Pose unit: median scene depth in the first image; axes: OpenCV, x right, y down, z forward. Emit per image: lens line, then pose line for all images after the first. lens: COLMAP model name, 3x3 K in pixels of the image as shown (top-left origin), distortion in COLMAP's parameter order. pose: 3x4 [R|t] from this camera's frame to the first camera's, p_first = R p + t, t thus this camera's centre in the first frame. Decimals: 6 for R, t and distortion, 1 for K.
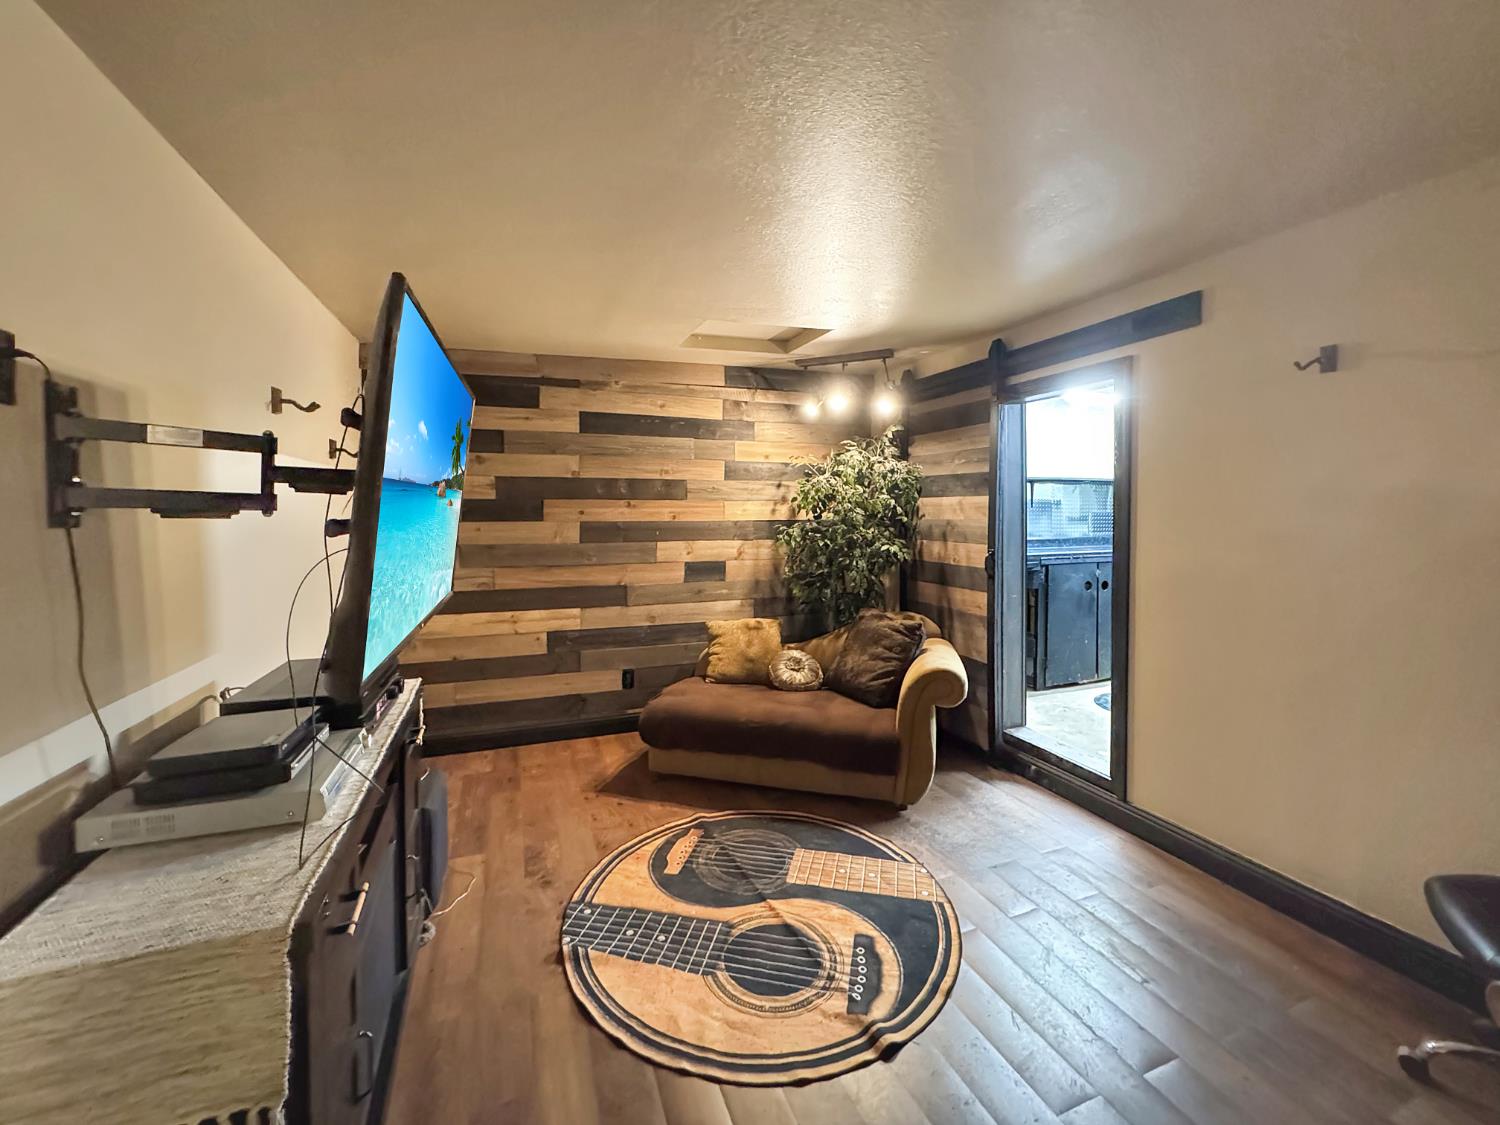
lens RADIAL K [[619.3, 0, 752.6], [0, 619.3, 514.3], [0, 0, 1]] dist [-0.001128, 0.000053]
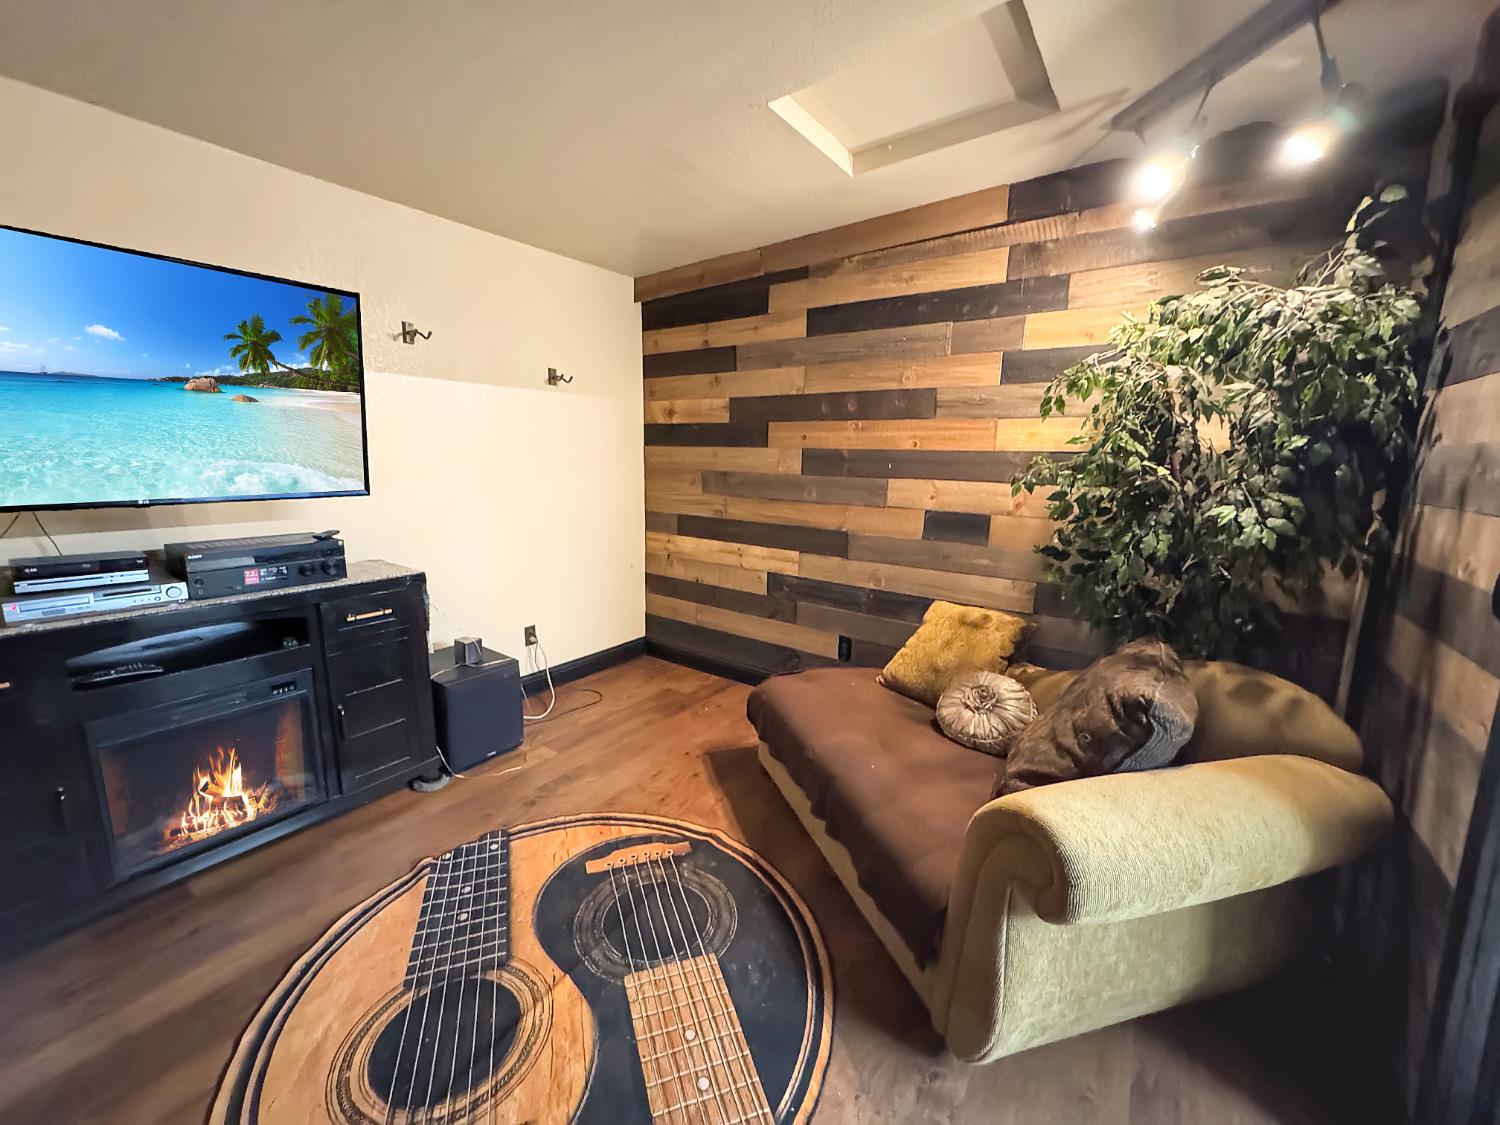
lens RADIAL K [[605.0, 0, 751.6], [0, 605.0, 552.6], [0, 0, 1]] dist [-0.007809, 0.000338]
pose [[0.545858, 0.144307, -0.825357, 0.376798], [-0.027906, 0.987642, 0.154225, 0.027039], [0.837413, -0.061152, 0.543139, 0.502903]]
